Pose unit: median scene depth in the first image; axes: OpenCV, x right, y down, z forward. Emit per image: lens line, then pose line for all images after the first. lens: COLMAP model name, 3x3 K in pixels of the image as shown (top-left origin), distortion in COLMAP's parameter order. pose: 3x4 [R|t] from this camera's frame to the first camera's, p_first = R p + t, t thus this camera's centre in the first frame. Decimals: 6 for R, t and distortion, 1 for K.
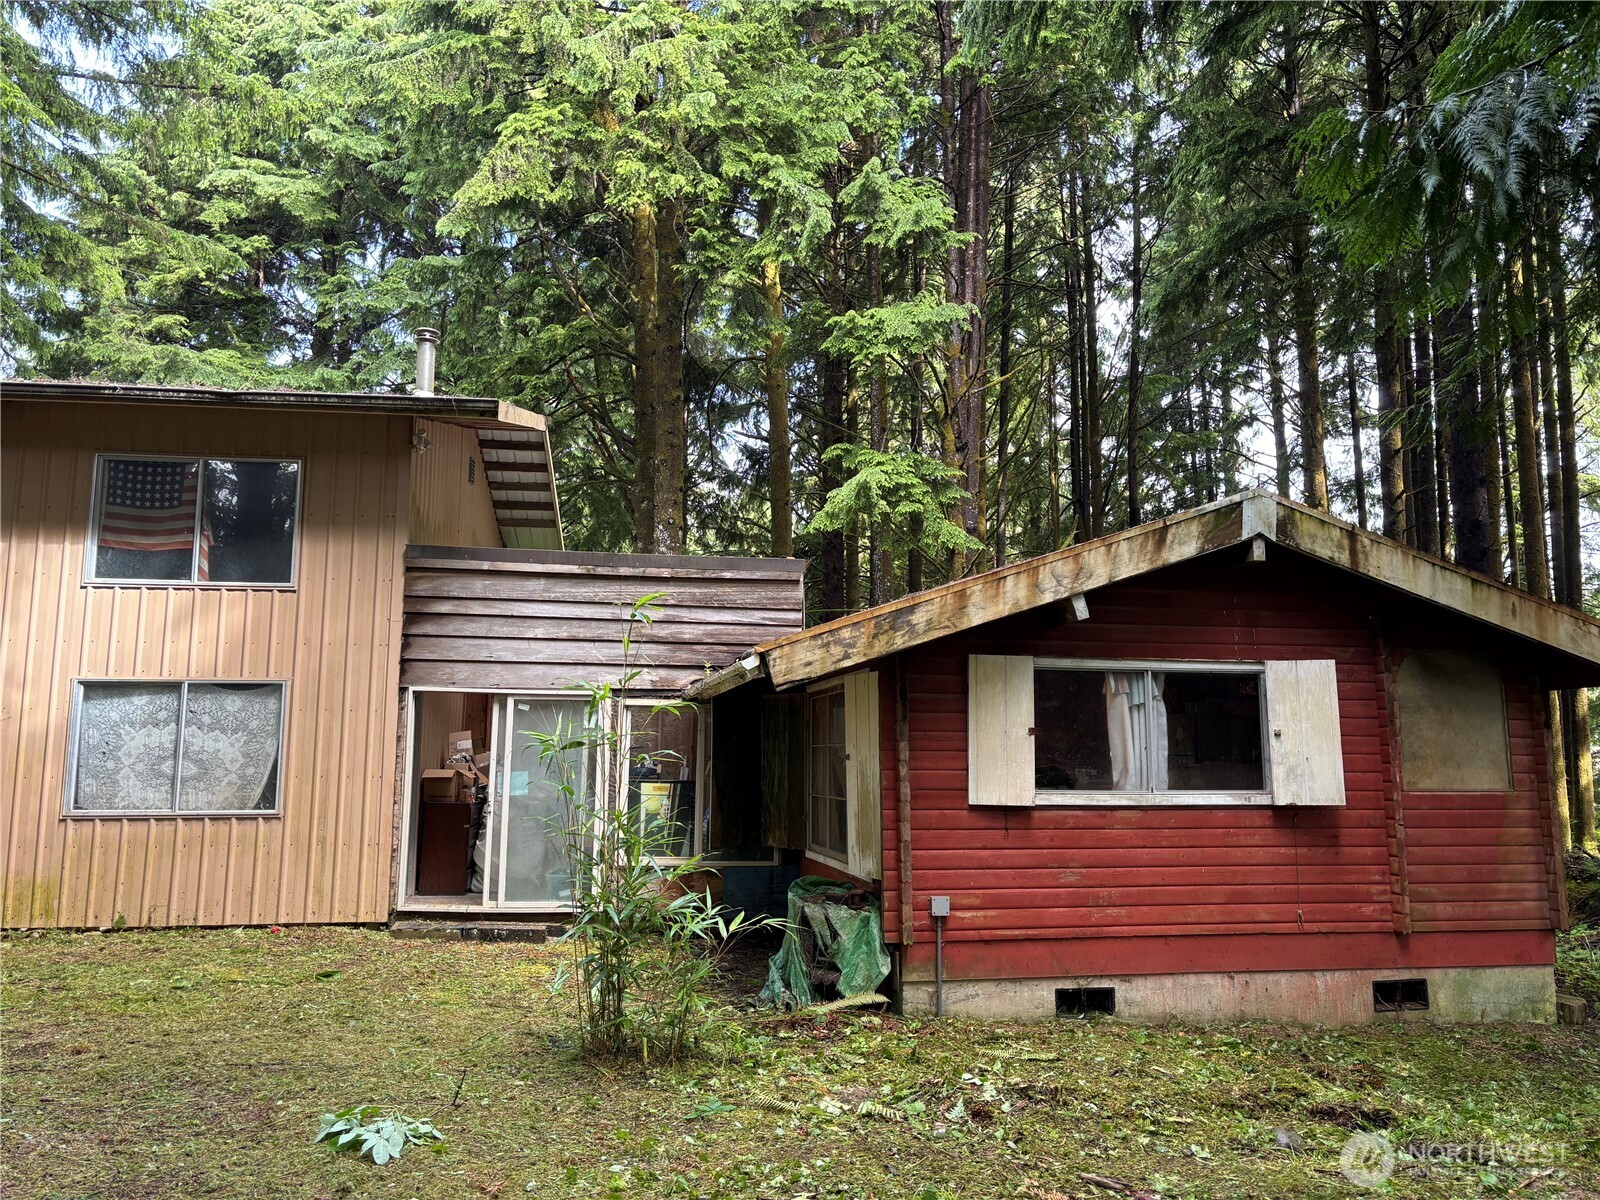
lens RADIAL K [[1179.4, 0, 799.4], [0, 1179.4, 604.8], [0, 0, 1]] dist [0.031864, 0.002469]
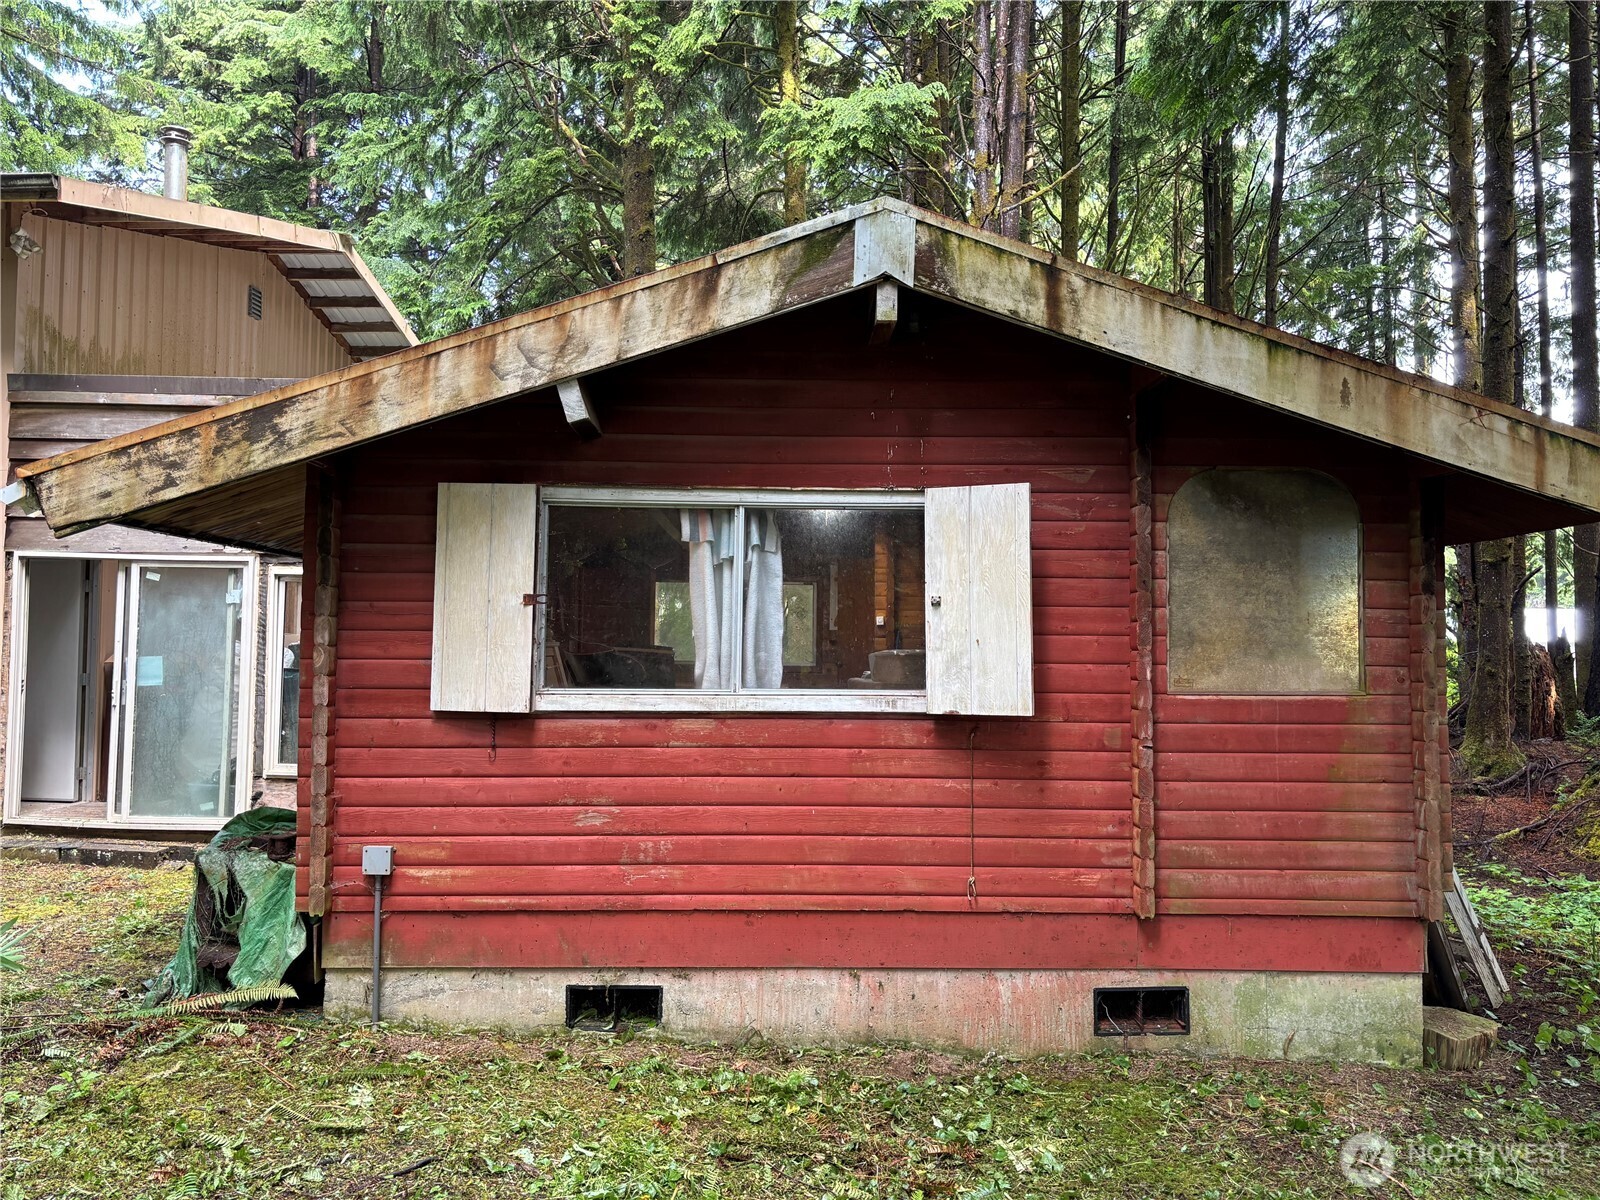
lens RADIAL K [[1191.5, 0, 792.9], [0, 1191.5, 599.7], [0, 0, 1]] dist [0.045218, -0.046954]
pose [[0.985308, -0.002165, -0.170773, 0.422898], [0.017691, 0.995835, 0.089446, 0.047692], [0.169868, -0.091153, 0.981242, 0.355304]]
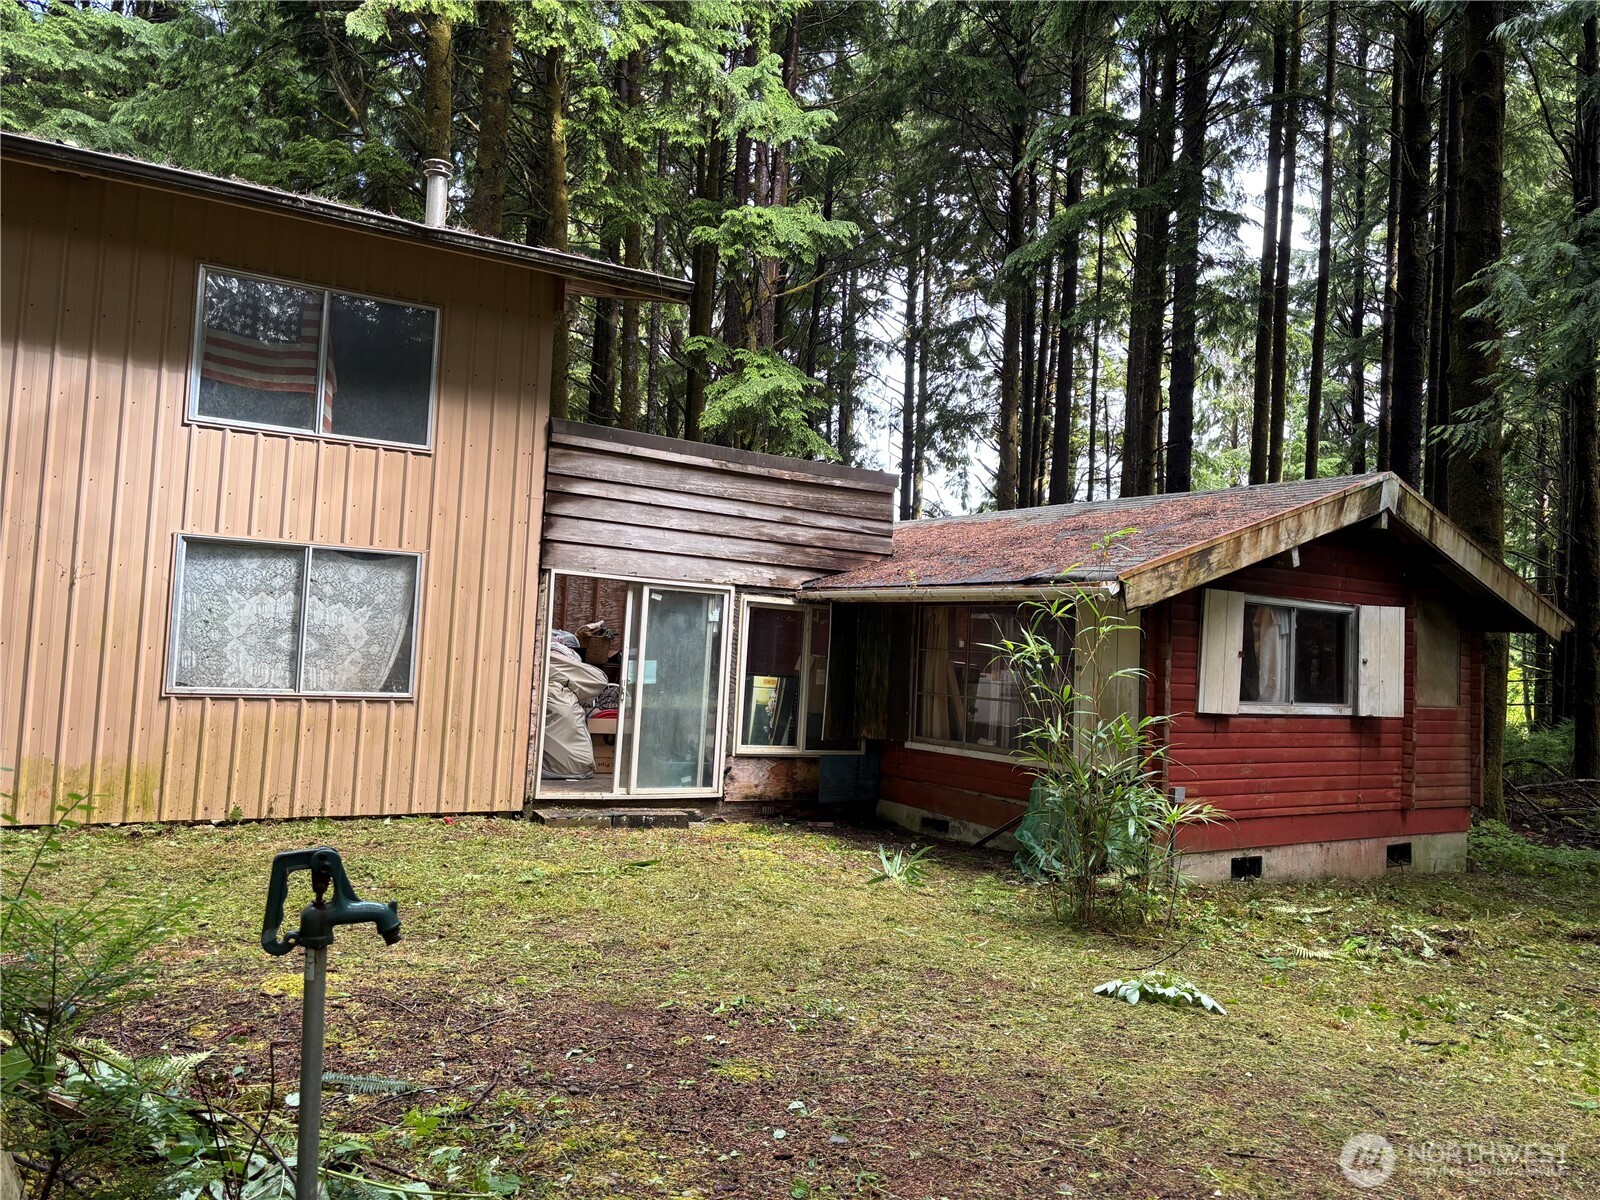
lens RADIAL K [[1170.9, 0, 800.0], [0, 1170.9, 600.0], [0, 0, 1]] dist [0.054108, -0.002334]
pose [[0.913588, 0.058101, 0.402468, -0.666905], [-0.097066, 0.992288, 0.077087, 0.001531], [-0.394886, -0.109491, 0.912182, 0.066495]]
